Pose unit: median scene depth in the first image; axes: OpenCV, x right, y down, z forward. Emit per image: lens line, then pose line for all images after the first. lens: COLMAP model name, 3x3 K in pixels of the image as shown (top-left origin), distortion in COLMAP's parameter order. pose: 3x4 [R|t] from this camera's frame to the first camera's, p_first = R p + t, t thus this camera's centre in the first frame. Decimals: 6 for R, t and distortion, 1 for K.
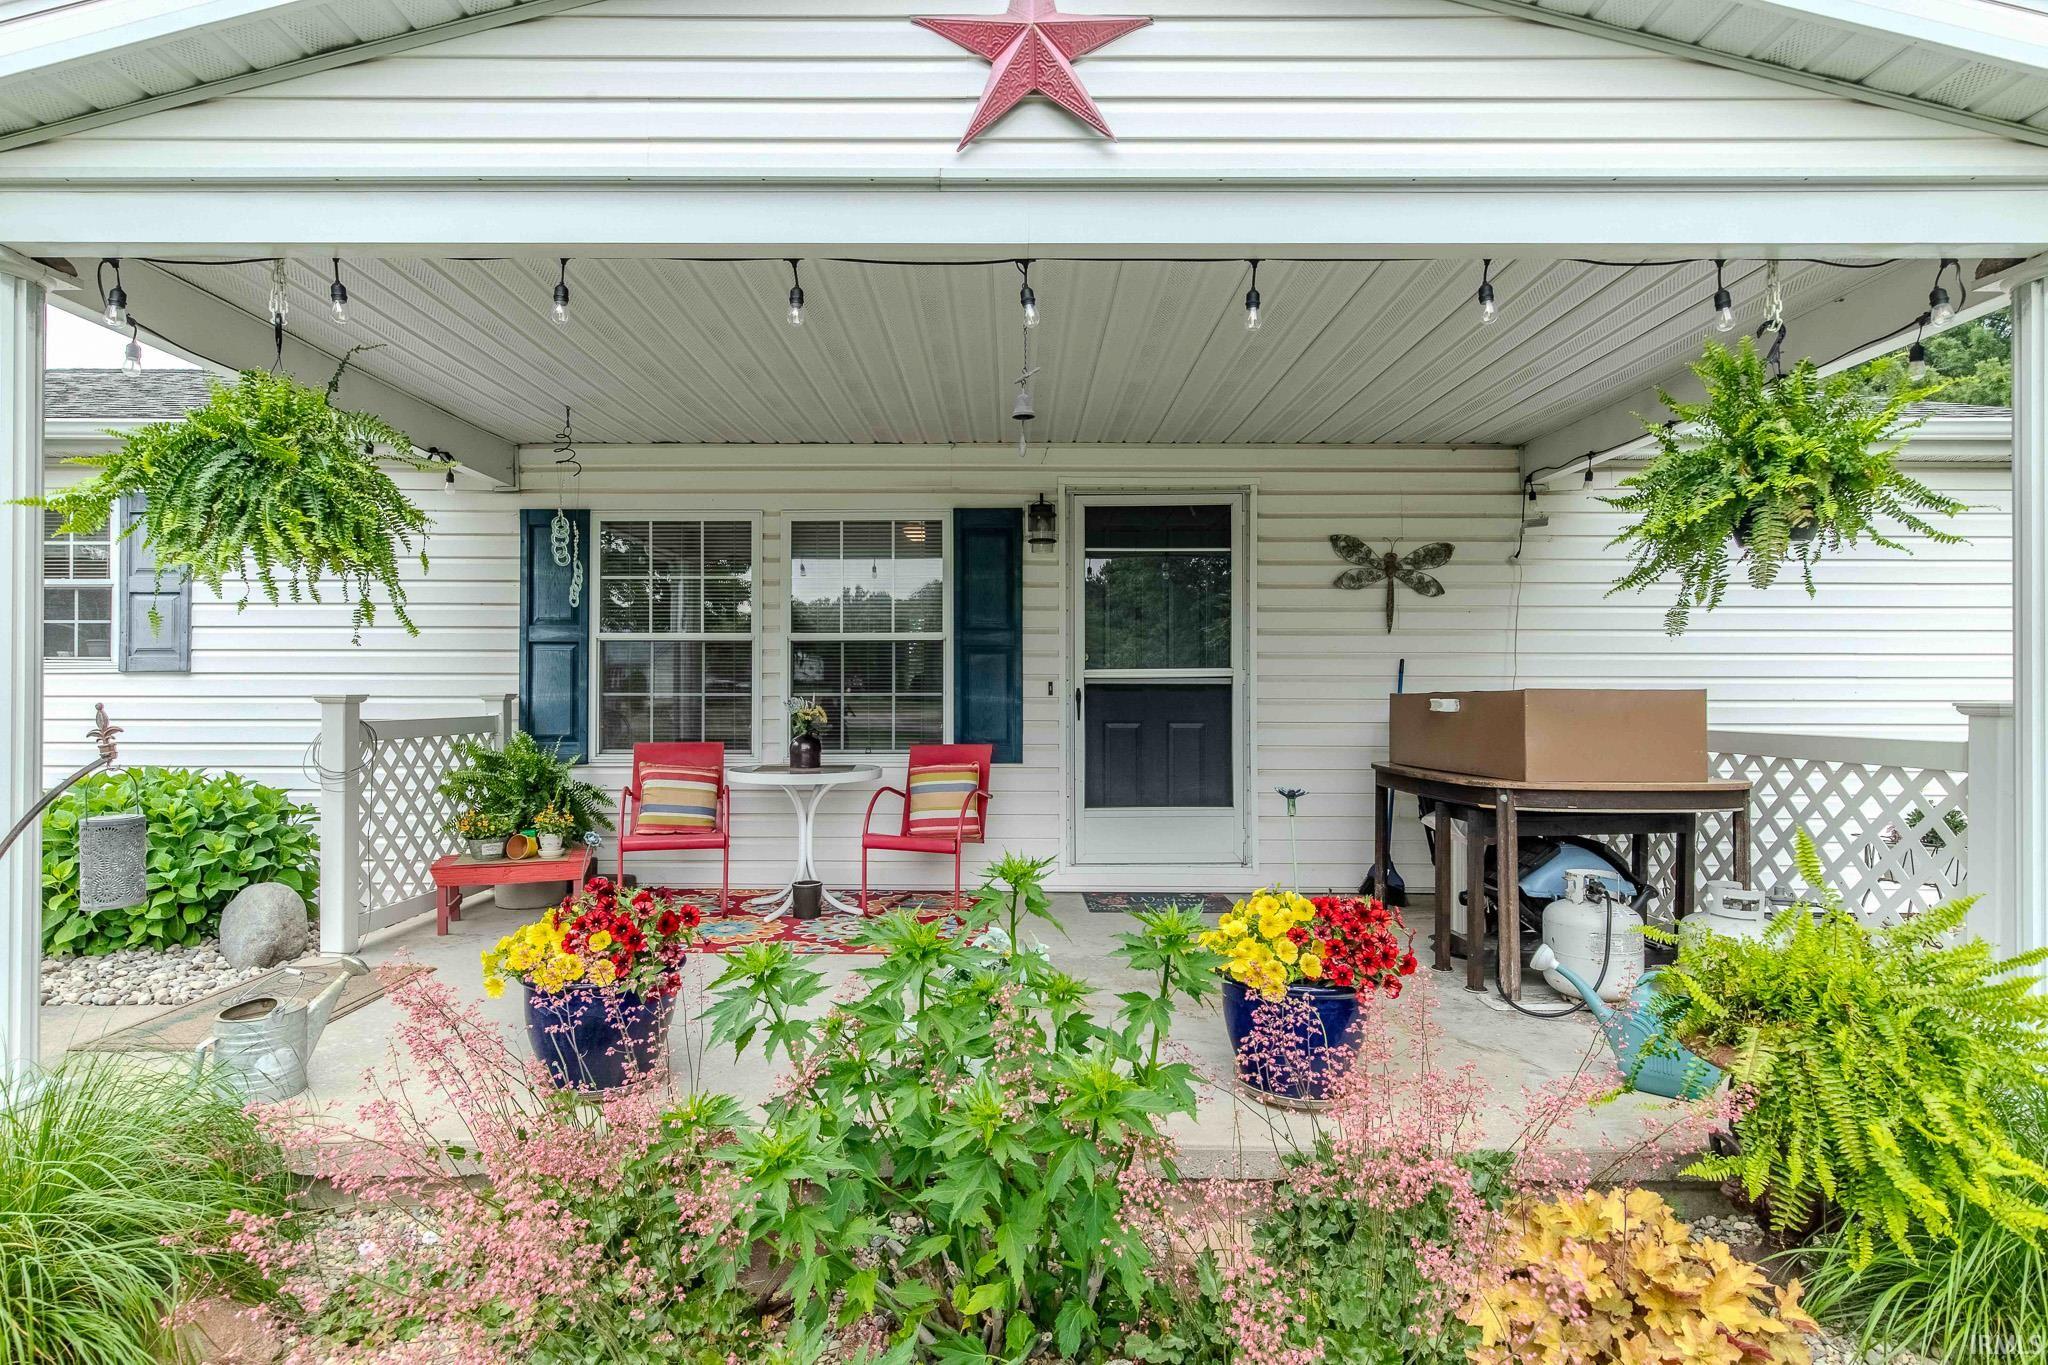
lens RADIAL K [[1020.3, 0, 1022.3], [0, 1020.3, 690.0], [0, 0, 1]] dist [-0.004500, -0.000372]
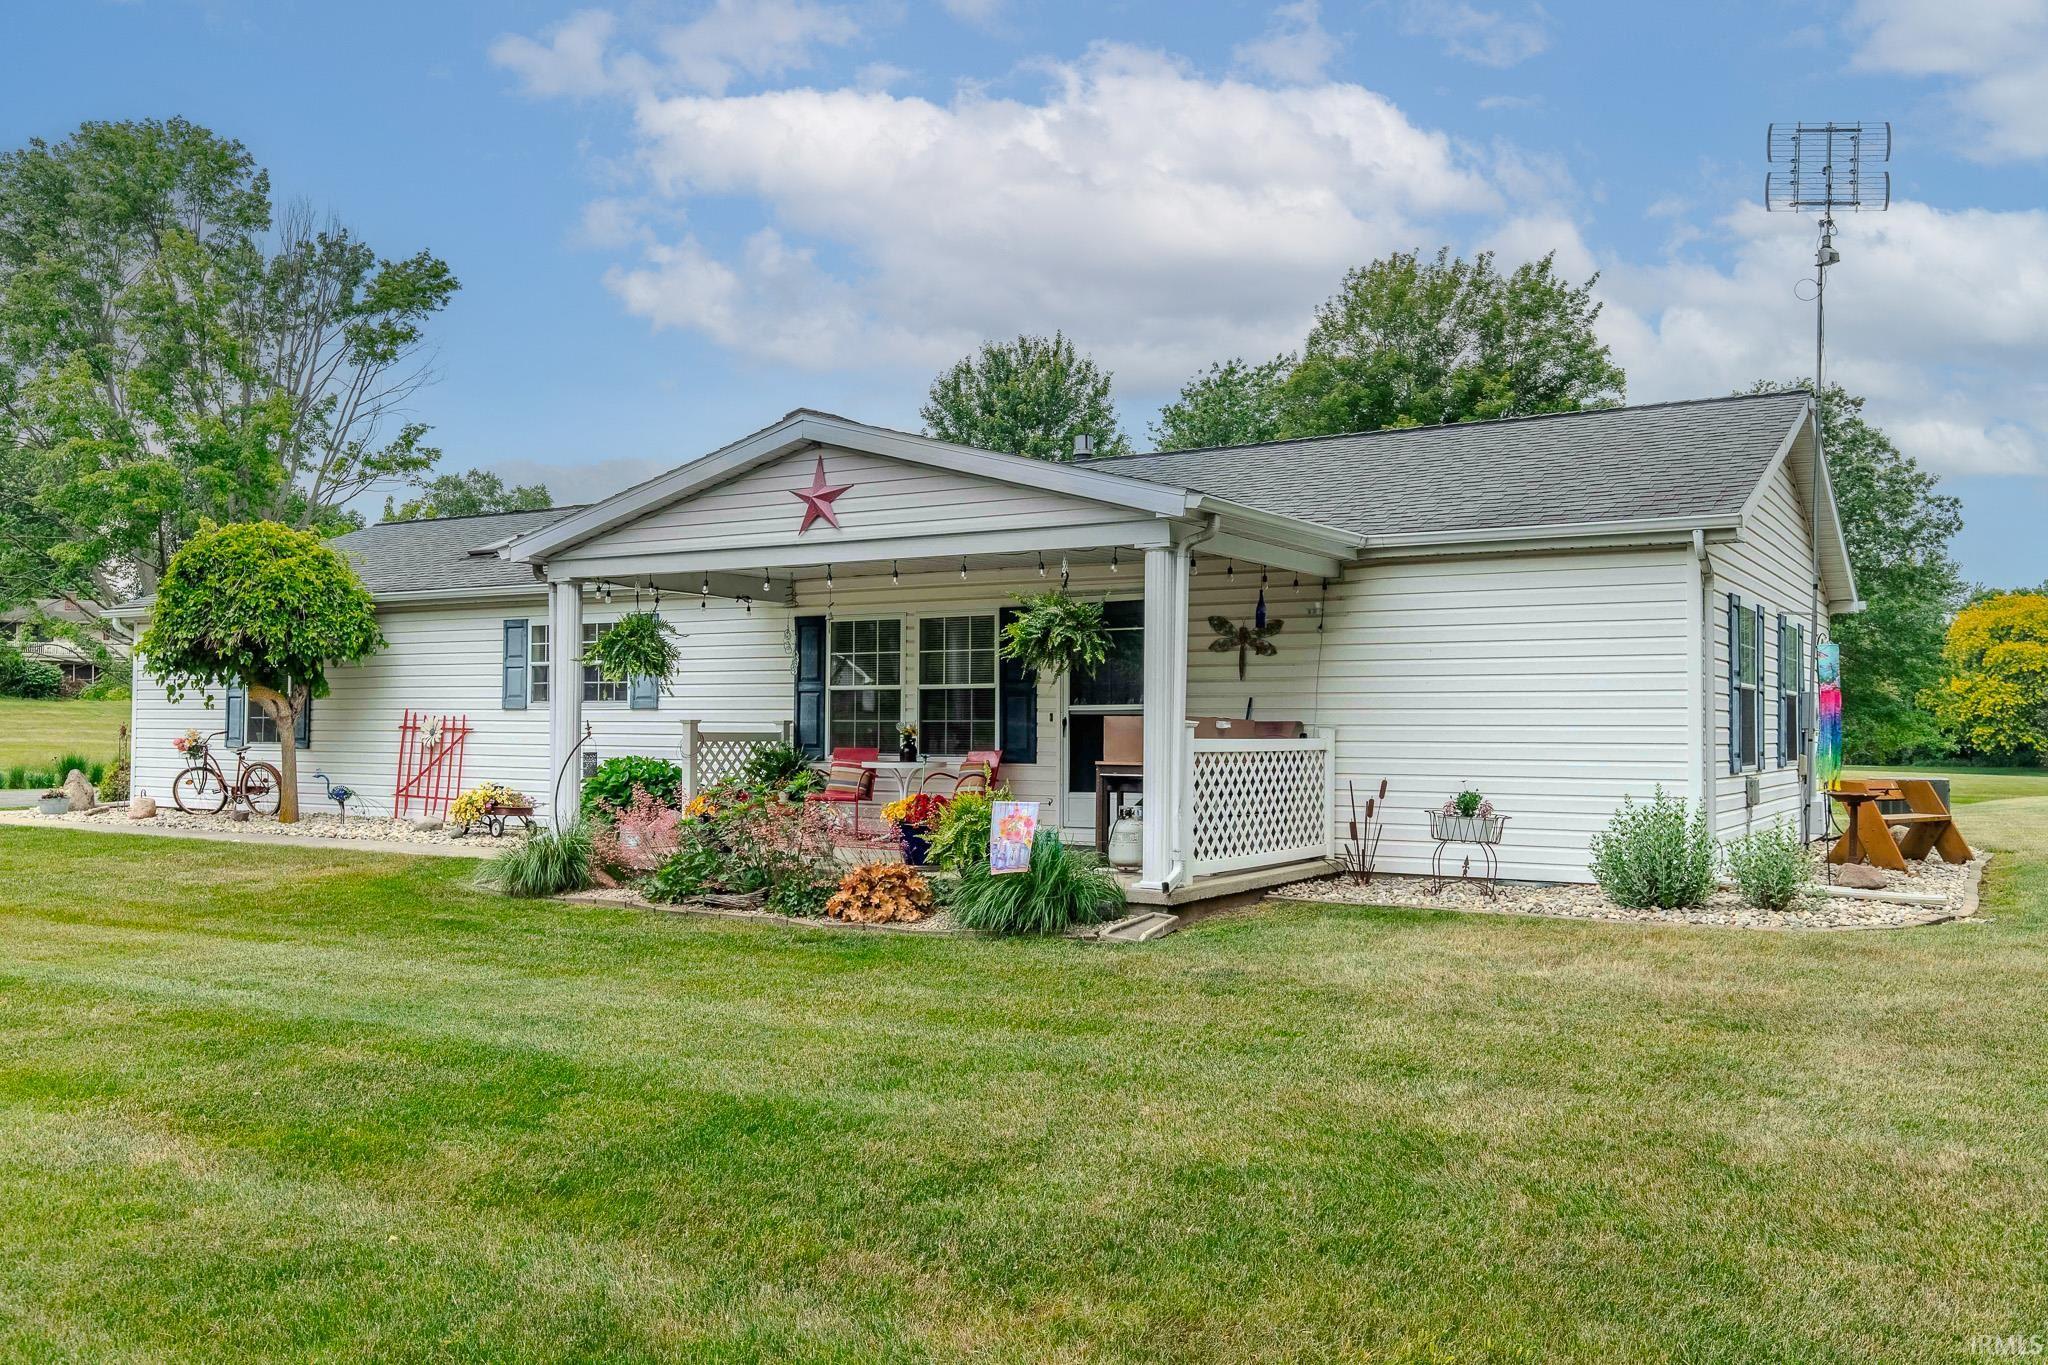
lens RADIAL K [[1664.6, 0, 1025.2], [0, 1664.6, 689.5], [0, 0, 1]] dist [-0.007953, 0.008705]
pose [[0.847279, -0.008813, -0.531075, 1.392427], [-0.002665, 0.999779, -0.020843, 0.009283], [0.531142, 0.019075, 0.847068, -1.247652]]
